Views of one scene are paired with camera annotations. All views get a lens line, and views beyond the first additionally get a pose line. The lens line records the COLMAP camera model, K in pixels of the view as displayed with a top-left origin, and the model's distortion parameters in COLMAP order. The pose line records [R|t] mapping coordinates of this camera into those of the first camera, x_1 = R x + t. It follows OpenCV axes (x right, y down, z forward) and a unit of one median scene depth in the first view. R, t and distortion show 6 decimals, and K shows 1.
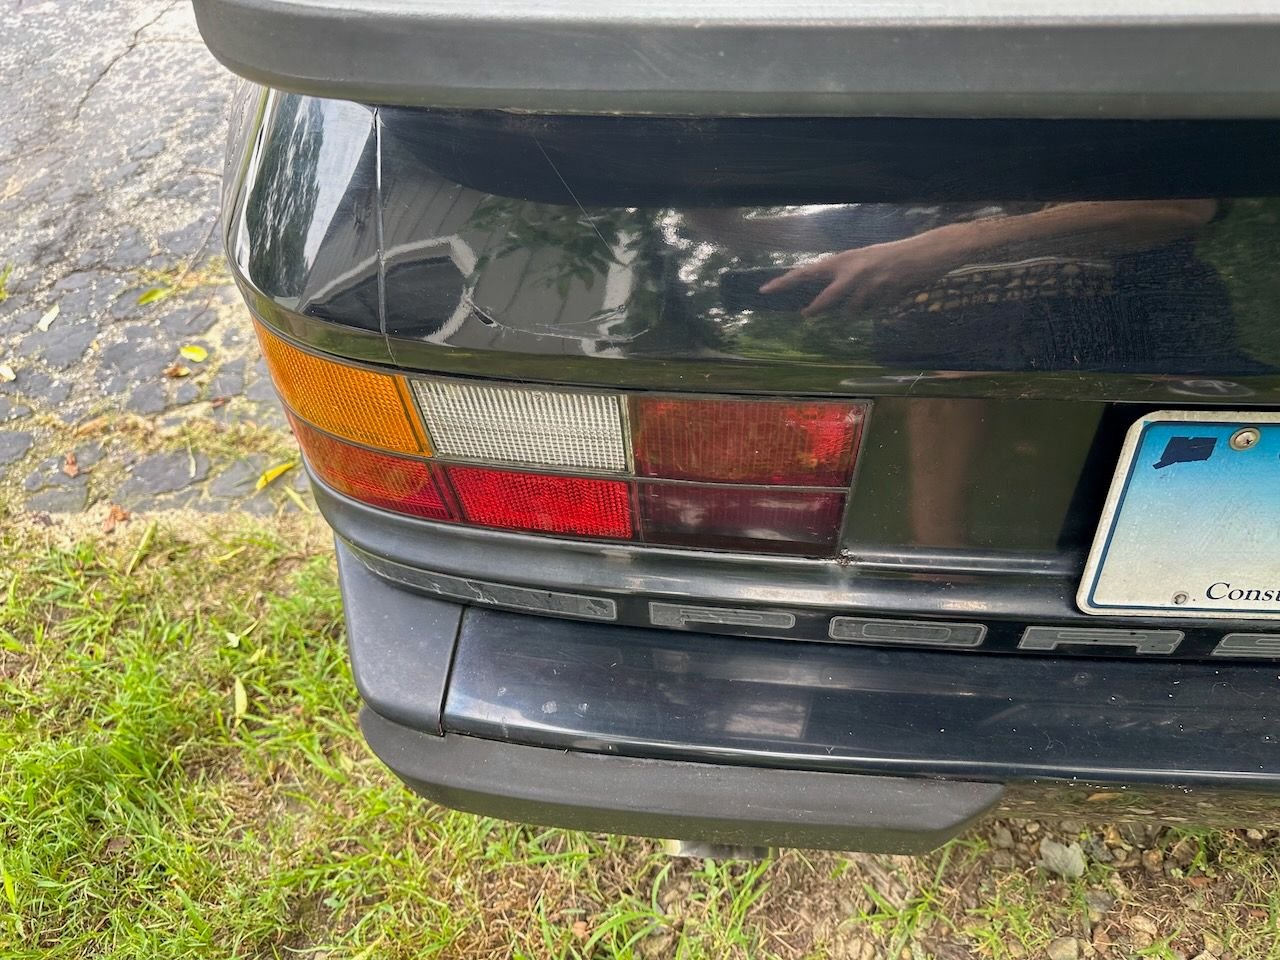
lens RADIAL K [[938.7, 0, 641.1], [0, 938.7, 483.4], [0, 0, 1]] dist [0.008518, -0.004877]
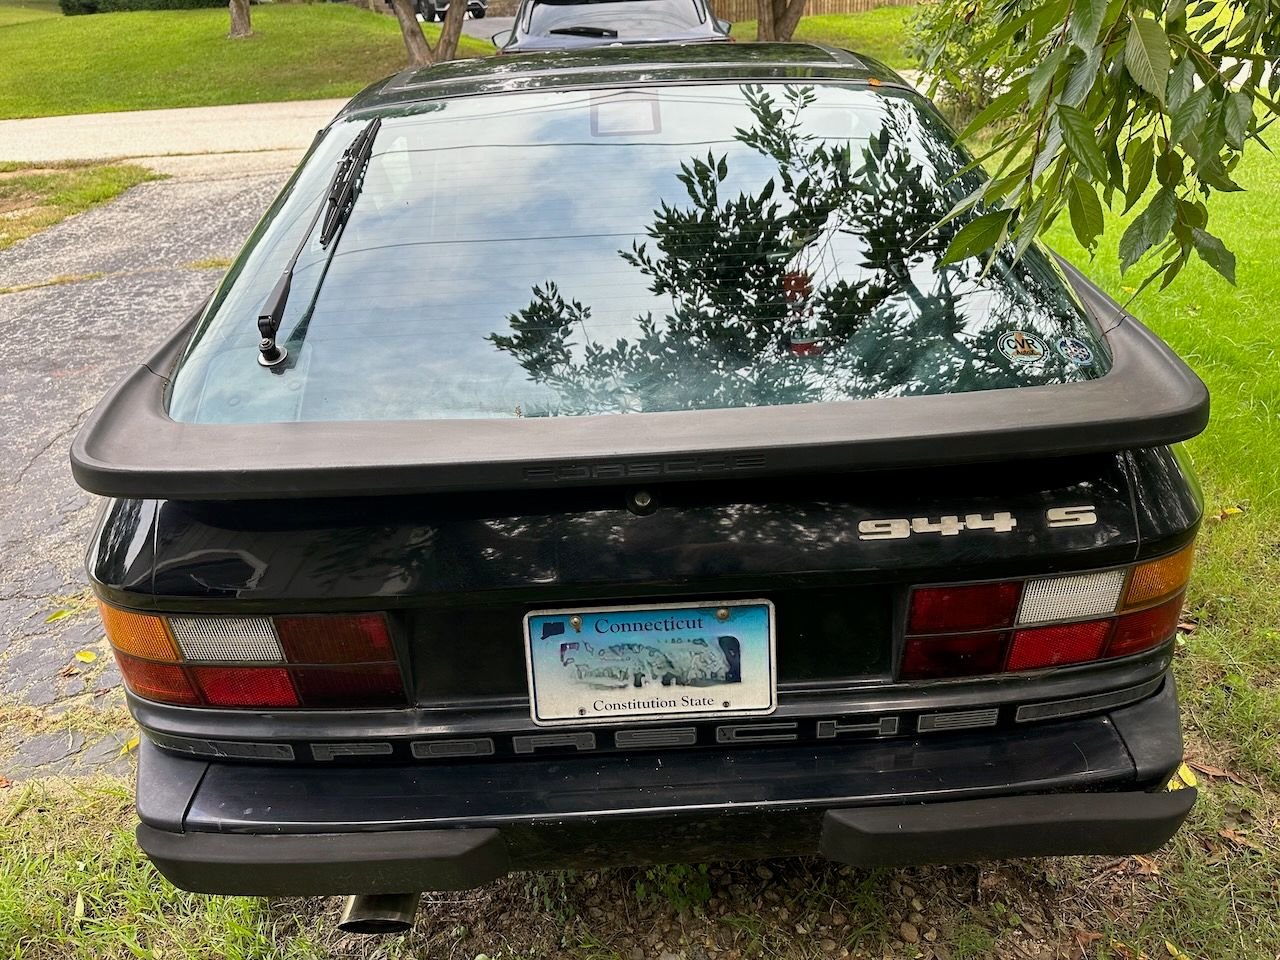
lens RADIAL K [[938.7, 0, 639.5], [0, 938.7, 475.9], [0, 0, 1]] dist [0.008518, -0.004877]
pose [[0.996459, -0.046563, 0.070003, 0.322722], [0.067197, 0.941491, -0.330272, 0.170905], [-0.050528, 0.333807, 0.941286, -0.529414]]
